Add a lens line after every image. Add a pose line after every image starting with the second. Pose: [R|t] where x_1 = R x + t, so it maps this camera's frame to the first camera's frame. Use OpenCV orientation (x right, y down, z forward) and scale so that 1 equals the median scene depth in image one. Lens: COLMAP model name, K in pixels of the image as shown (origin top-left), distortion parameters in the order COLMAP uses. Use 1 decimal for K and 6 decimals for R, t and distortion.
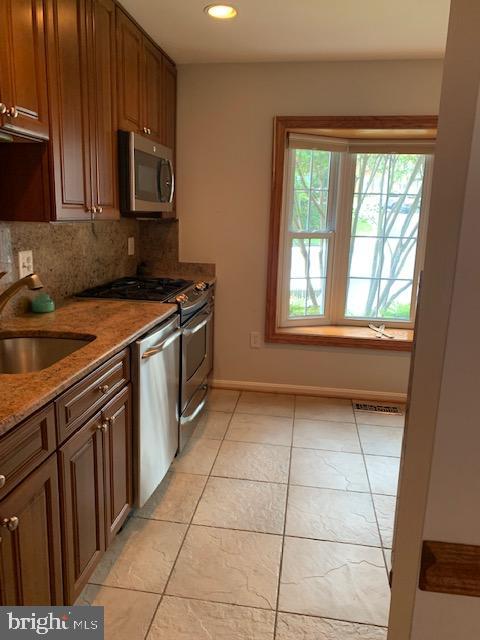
lens RADIAL K [[488.6, 0, 238.8], [0, 488.6, 320.0], [0, 0, 1]] dist [0.044262, -0.041866]
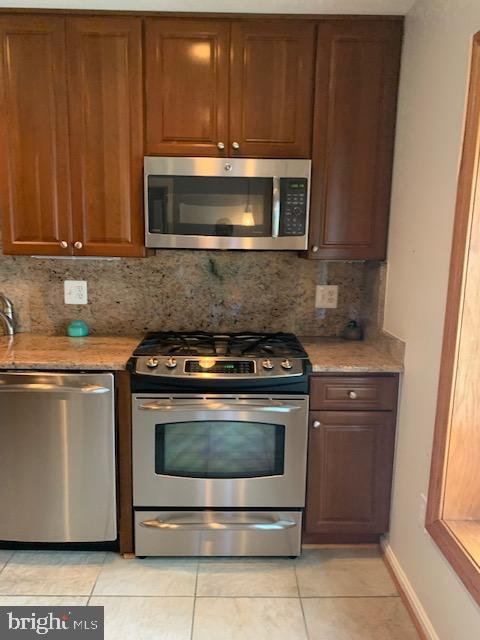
lens RADIAL K [[488.6, 0, 239.9], [0, 488.6, 318.0], [0, 0, 1]] dist [0.044262, -0.041866]
pose [[0.165049, 0.118246, -0.979171, 0.446342], [-0.229384, 0.970166, 0.078494, -0.135617], [0.959240, 0.211651, 0.187248, 0.678502]]
